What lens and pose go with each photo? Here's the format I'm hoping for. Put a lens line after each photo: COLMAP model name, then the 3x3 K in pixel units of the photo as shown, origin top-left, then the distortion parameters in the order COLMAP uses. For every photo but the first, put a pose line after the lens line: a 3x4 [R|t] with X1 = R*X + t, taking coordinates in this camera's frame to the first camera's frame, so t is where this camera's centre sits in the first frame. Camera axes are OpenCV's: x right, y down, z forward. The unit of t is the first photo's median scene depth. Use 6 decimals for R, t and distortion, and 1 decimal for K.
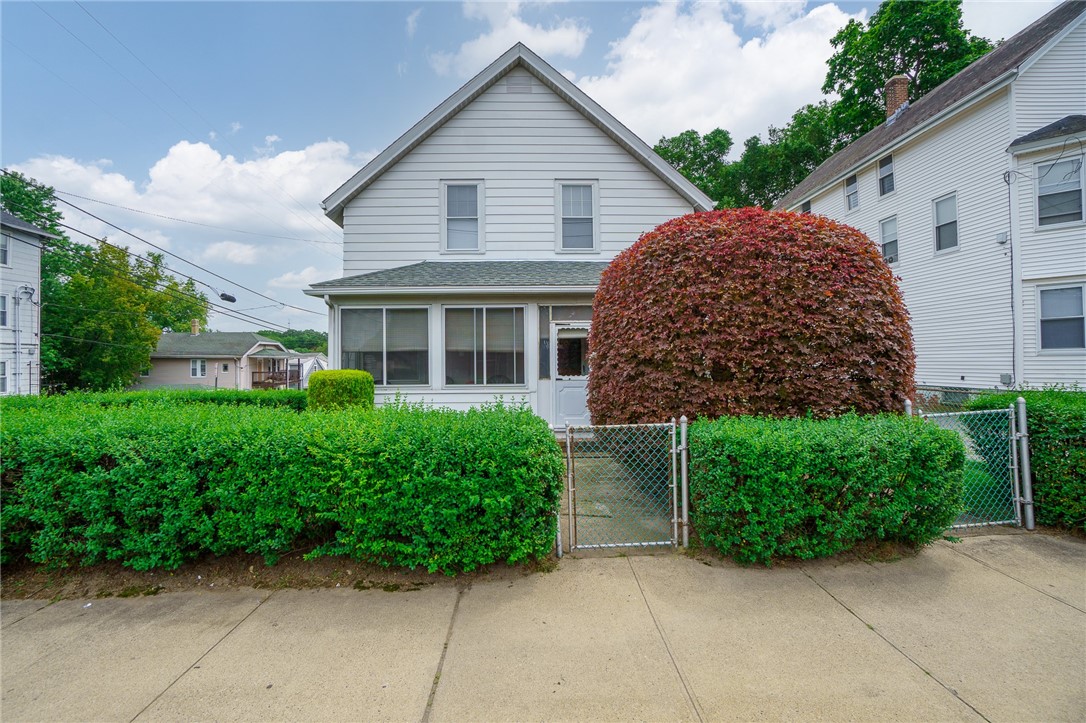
lens RADIAL K [[478.8, 0, 532.3], [0, 478.8, 359.2], [0, 0, 1]] dist [-0.056789, 0.018960]
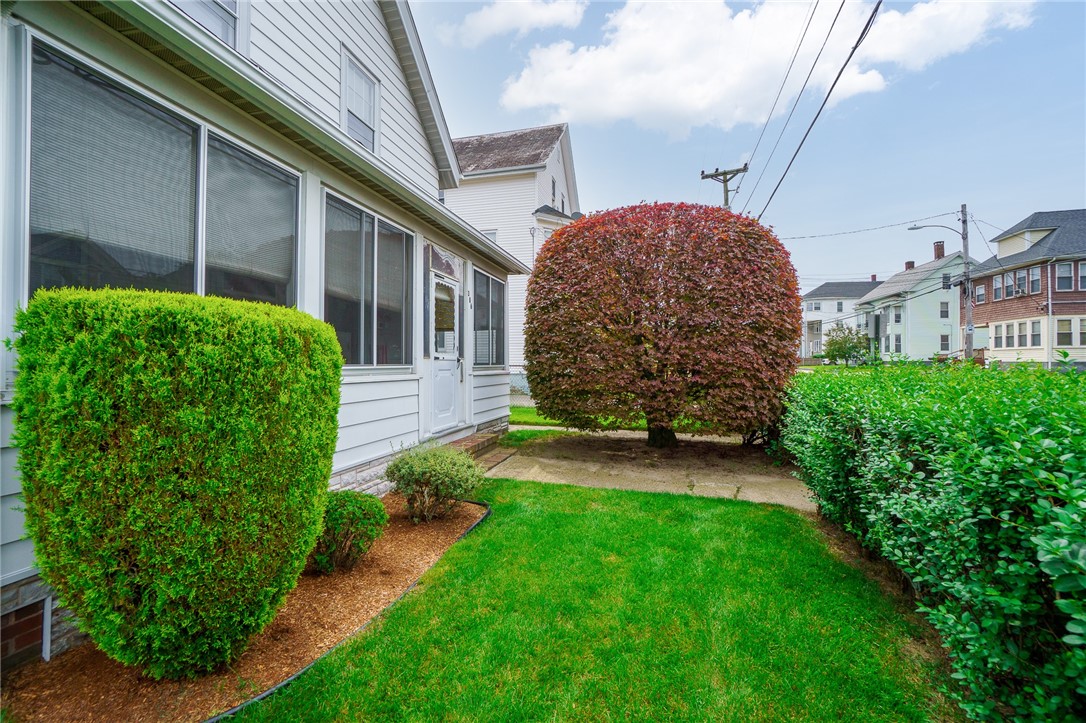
lens RADIAL K [[478.8, 0, 540.0], [0, 478.8, 356.4], [0, 0, 1]] dist [-0.056789, 0.018960]
pose [[0.259822, 0.023006, 0.965383, -0.546397], [-0.010227, 0.999726, -0.021072, 0.052121], [-0.965602, -0.004398, 0.259986, 0.694369]]
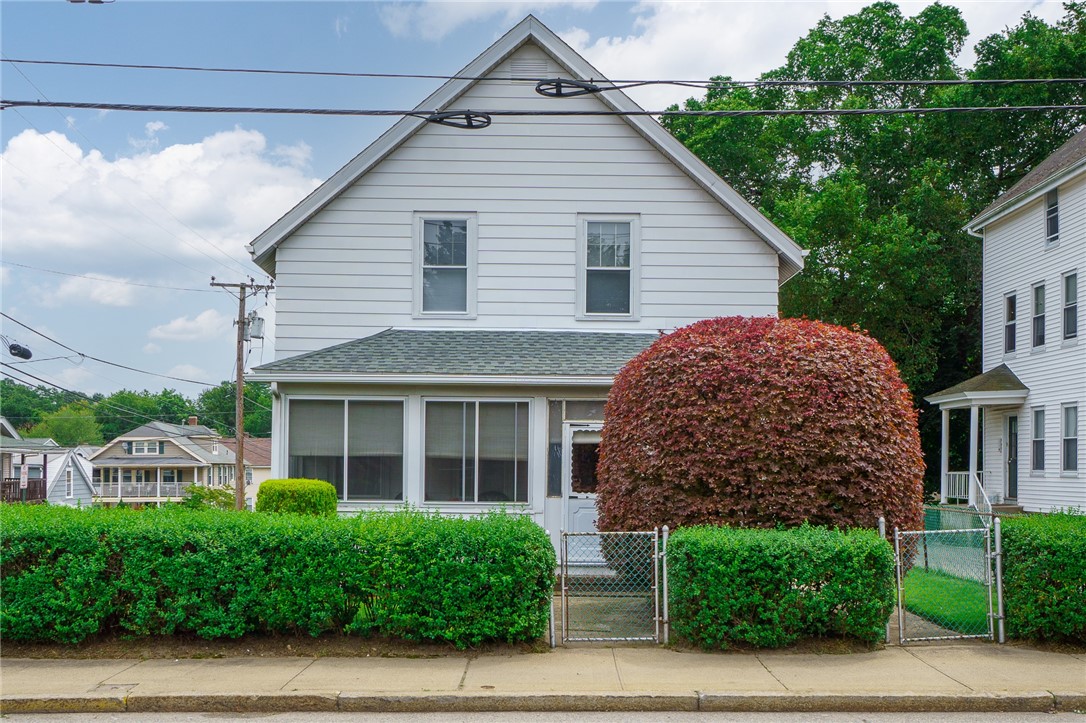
lens RADIAL K [[1215.9, 0, 535.1], [0, 1215.9, 470.4], [0, 0, 1]] dist [0.036479, 0.000000]
pose [[0.999640, 0.019757, -0.018159, 0.029680], [-0.019641, 0.999786, 0.006515, -0.012188], [0.018283, -0.006156, 0.999814, -0.942790]]
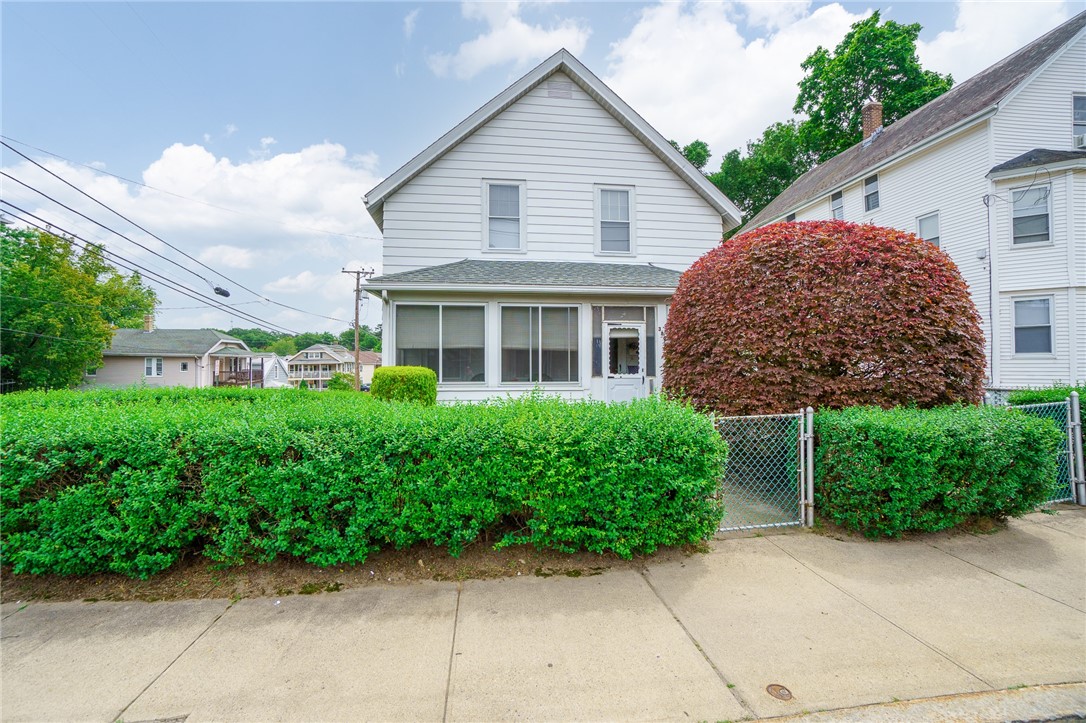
lens RADIAL K [[478.8, 0, 532.5], [0, 478.8, 358.7], [0, 0, 1]] dist [-0.056789, 0.018960]
pose [[0.995215, 0.009177, 0.097276, -0.214501], [-0.008624, 0.999944, -0.006102, 0.009737], [-0.097326, 0.005234, 0.995239, -0.011262]]
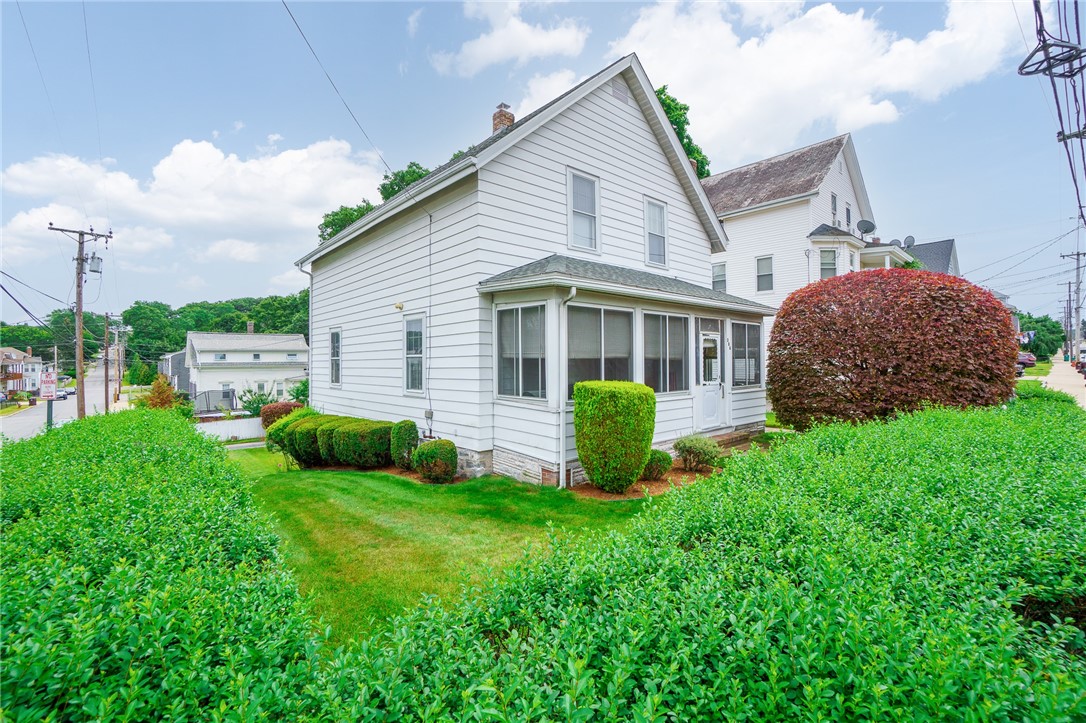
lens RADIAL K [[478.8, 0, 533.9], [0, 478.8, 356.9], [0, 0, 1]] dist [-0.056789, 0.018960]
pose [[0.768284, 0.008116, 0.640057, -0.952415], [-0.004805, 0.999965, -0.006912, -0.012381], [-0.640091, 0.002235, 0.768296, 0.412735]]
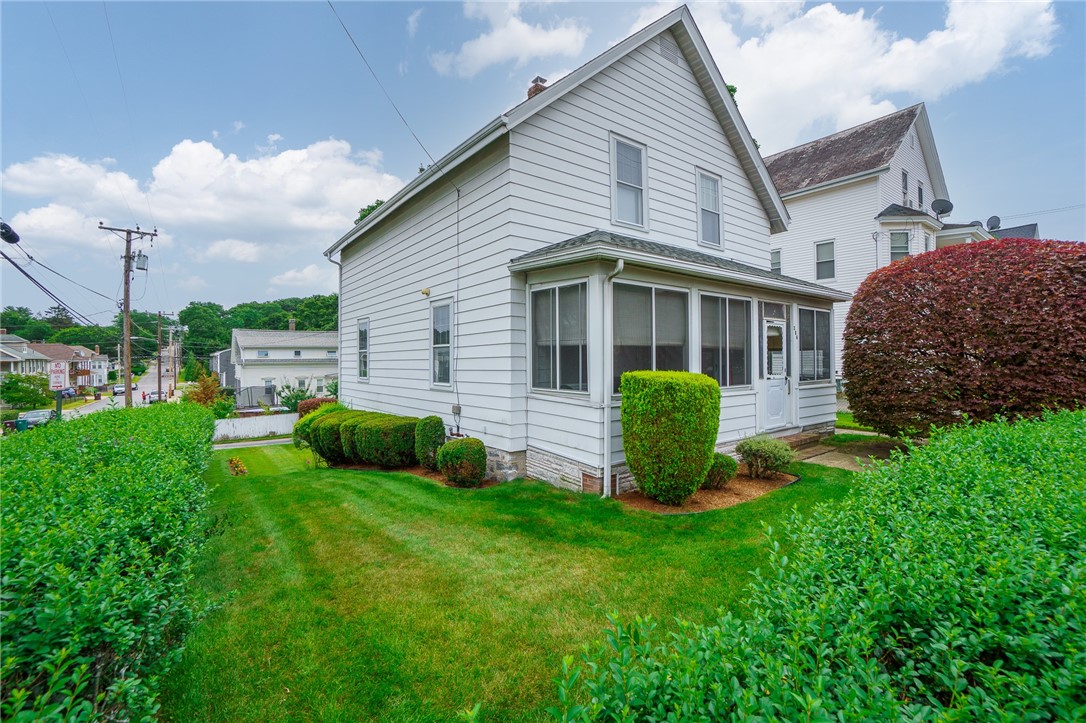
lens RADIAL K [[478.8, 0, 533.2], [0, 478.8, 357.4], [0, 0, 1]] dist [-0.056789, 0.018960]
pose [[0.817262, 0.005974, 0.576235, -0.883522], [-0.005587, 0.999981, -0.002443, 0.004642], [-0.576239, -0.001223, 0.817280, 0.498996]]
